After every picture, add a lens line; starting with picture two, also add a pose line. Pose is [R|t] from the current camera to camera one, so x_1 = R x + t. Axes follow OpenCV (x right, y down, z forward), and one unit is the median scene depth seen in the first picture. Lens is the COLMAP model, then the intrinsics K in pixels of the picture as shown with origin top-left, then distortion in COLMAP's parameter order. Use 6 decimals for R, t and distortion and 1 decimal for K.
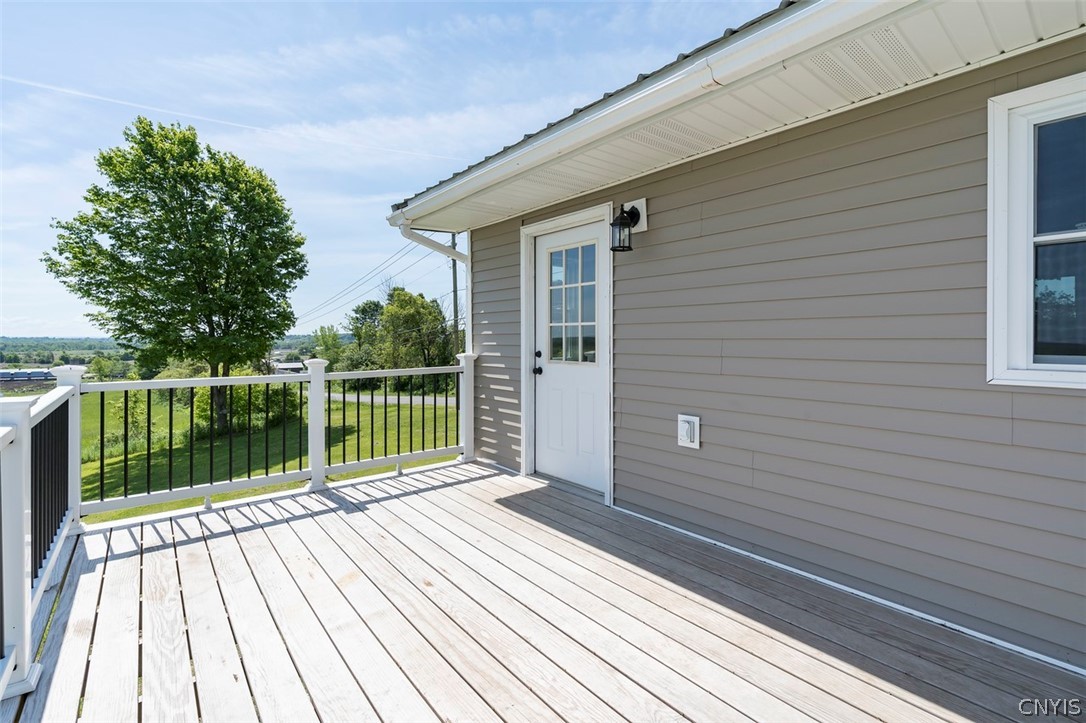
lens RADIAL K [[510.7, 0, 528.7], [0, 510.7, 342.1], [0, 0, 1]] dist [-0.005480, 0.002680]
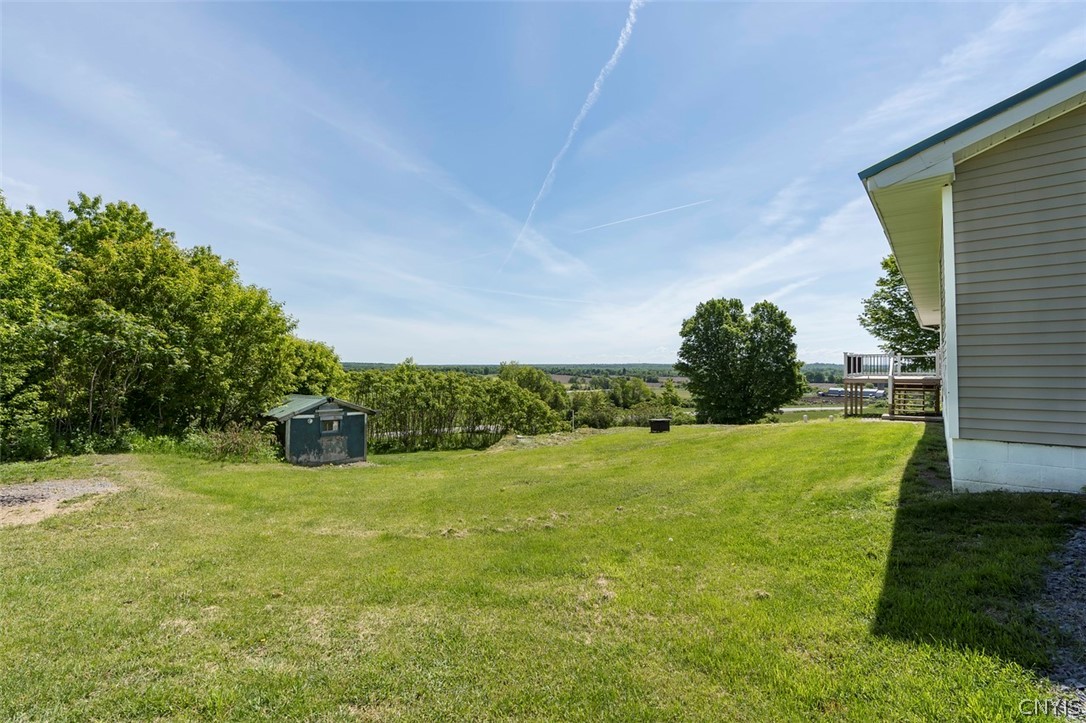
lens RADIAL K [[510.7, 0, 550.3], [0, 510.7, 348.4], [0, 0, 1]] dist [-0.005480, 0.002680]
pose [[0.260033, -0.030888, -0.965106, 0.664371], [-0.010996, 0.999329, -0.034946, 0.036847], [0.965537, 0.019699, 0.259519, -0.688742]]
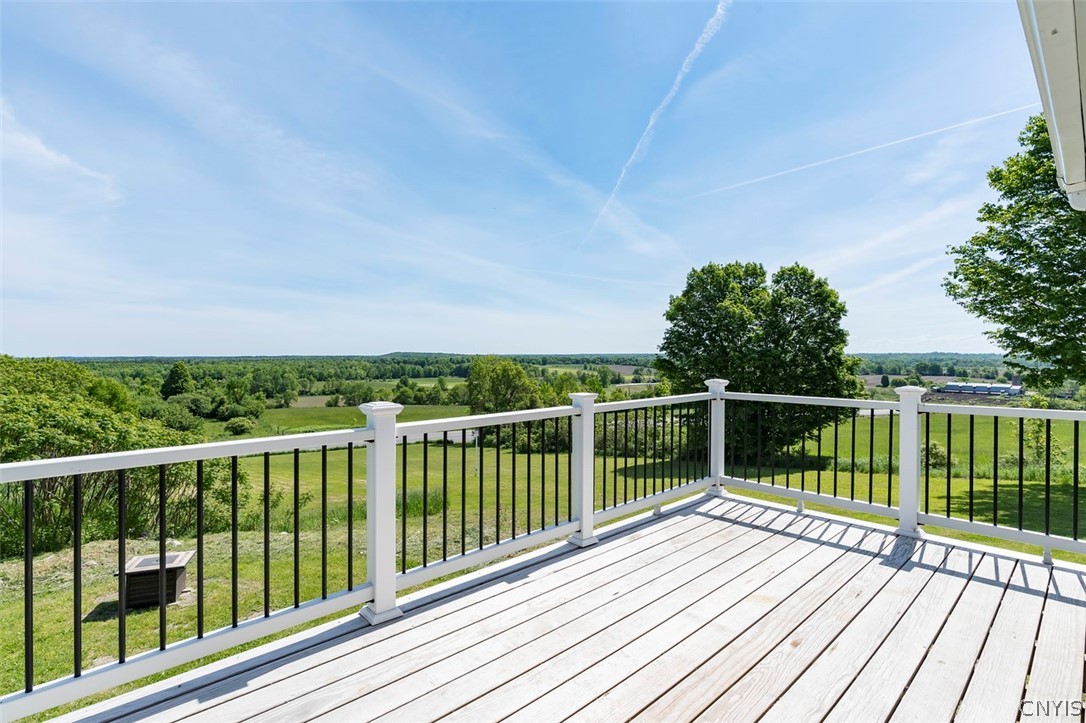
lens RADIAL K [[518.6, 0, 558.8], [0, 518.6, 344.8], [0, 0, 1]] dist [0.002043, 0.001967]
pose [[0.110531, -0.015048, -0.993759, 0.071181], [-0.011619, 0.999797, -0.016432, -0.002870], [0.993805, 0.013363, 0.110334, 0.051680]]
